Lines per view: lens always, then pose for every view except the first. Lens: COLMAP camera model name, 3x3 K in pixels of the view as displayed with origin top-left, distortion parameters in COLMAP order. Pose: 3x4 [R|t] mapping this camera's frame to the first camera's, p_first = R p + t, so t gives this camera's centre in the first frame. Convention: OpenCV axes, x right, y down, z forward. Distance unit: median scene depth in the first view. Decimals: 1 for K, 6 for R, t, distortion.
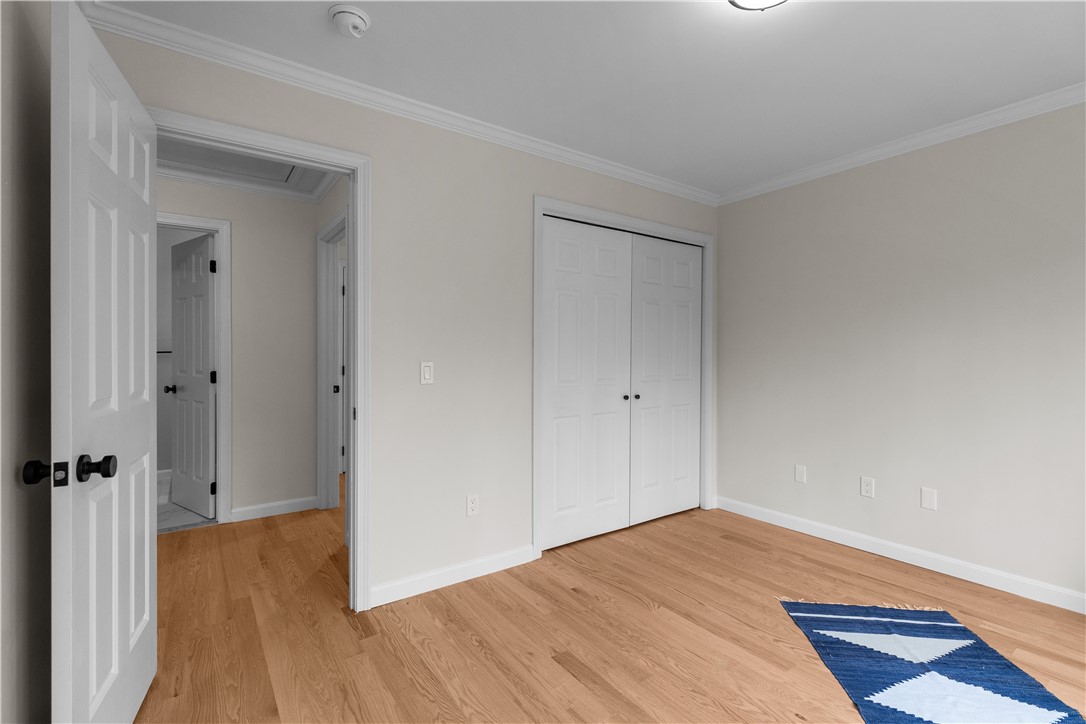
lens RADIAL K [[487.4, 0, 549.4], [0, 487.4, 356.9], [0, 0, 1]] dist [-0.000943, 0.000024]
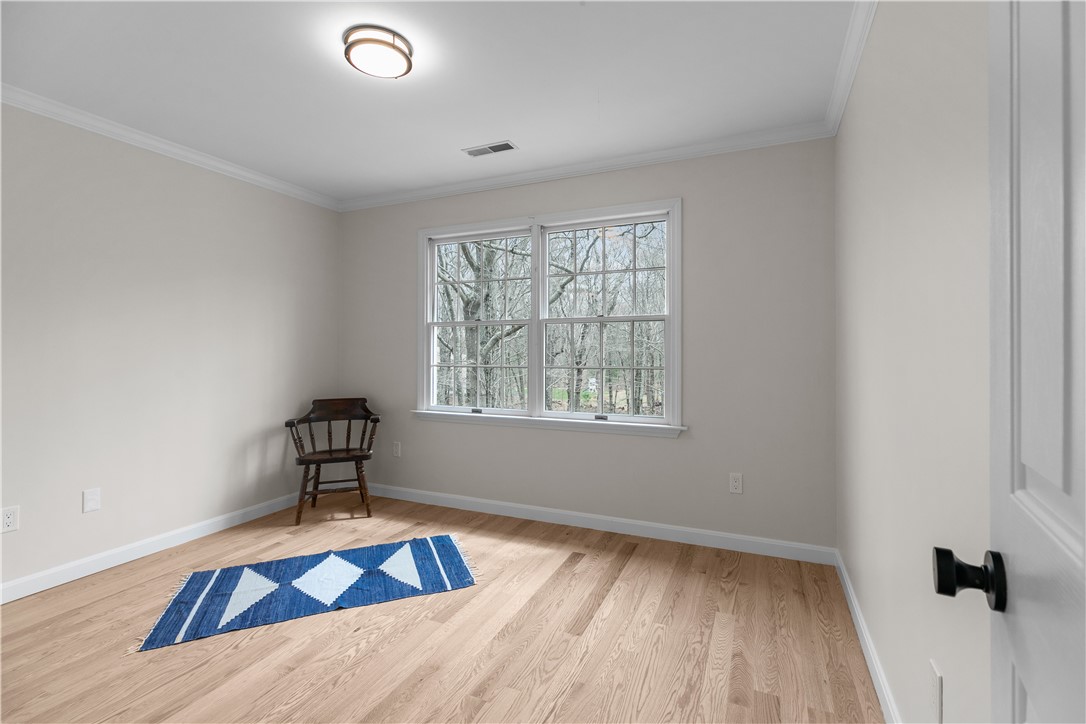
lens RADIAL K [[487.4, 0, 549.4], [0, 487.4, 356.9], [0, 0, 1]] dist [-0.000943, 0.000024]
pose [[-0.511214, -0.008992, 0.859407, -0.613615], [0.002117, 0.999929, 0.011722, 0.000694], [-0.859451, 0.007812, -0.511158, 0.878771]]
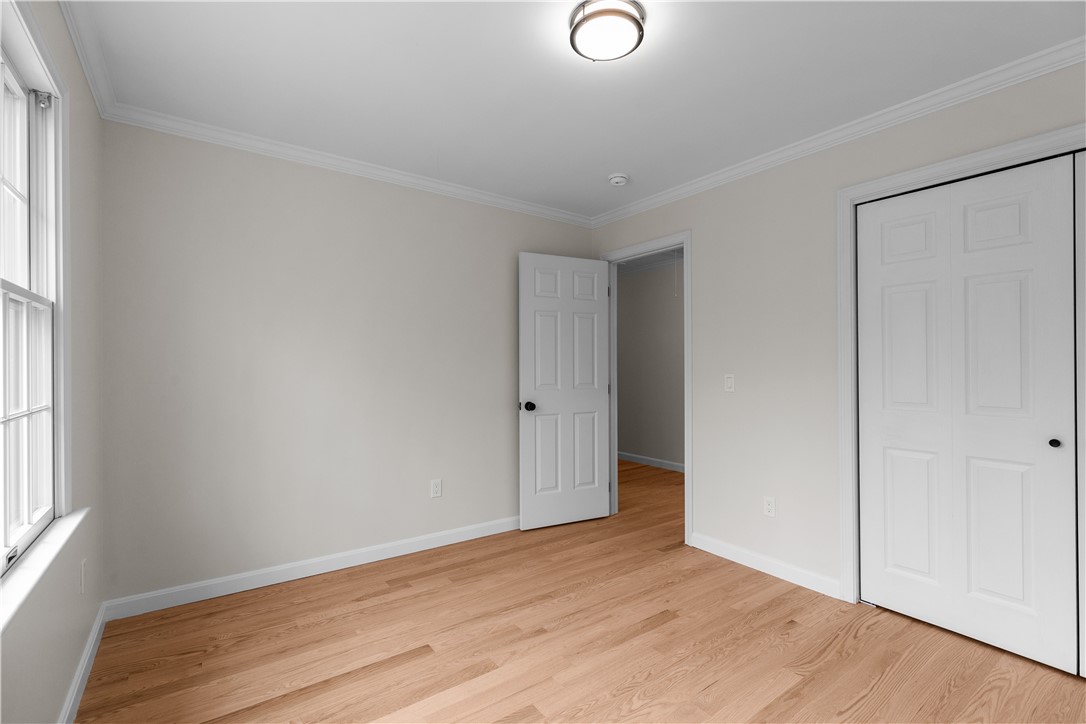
lens RADIAL K [[487.4, 0, 549.4], [0, 487.4, 356.9], [0, 0, 1]] dist [-0.000943, 0.000024]
pose [[0.011578, -0.016873, -0.999791, 1.102292], [-0.000366, 0.999857, -0.016879, -0.012364], [0.999933, 0.000562, 0.011570, 0.591266]]
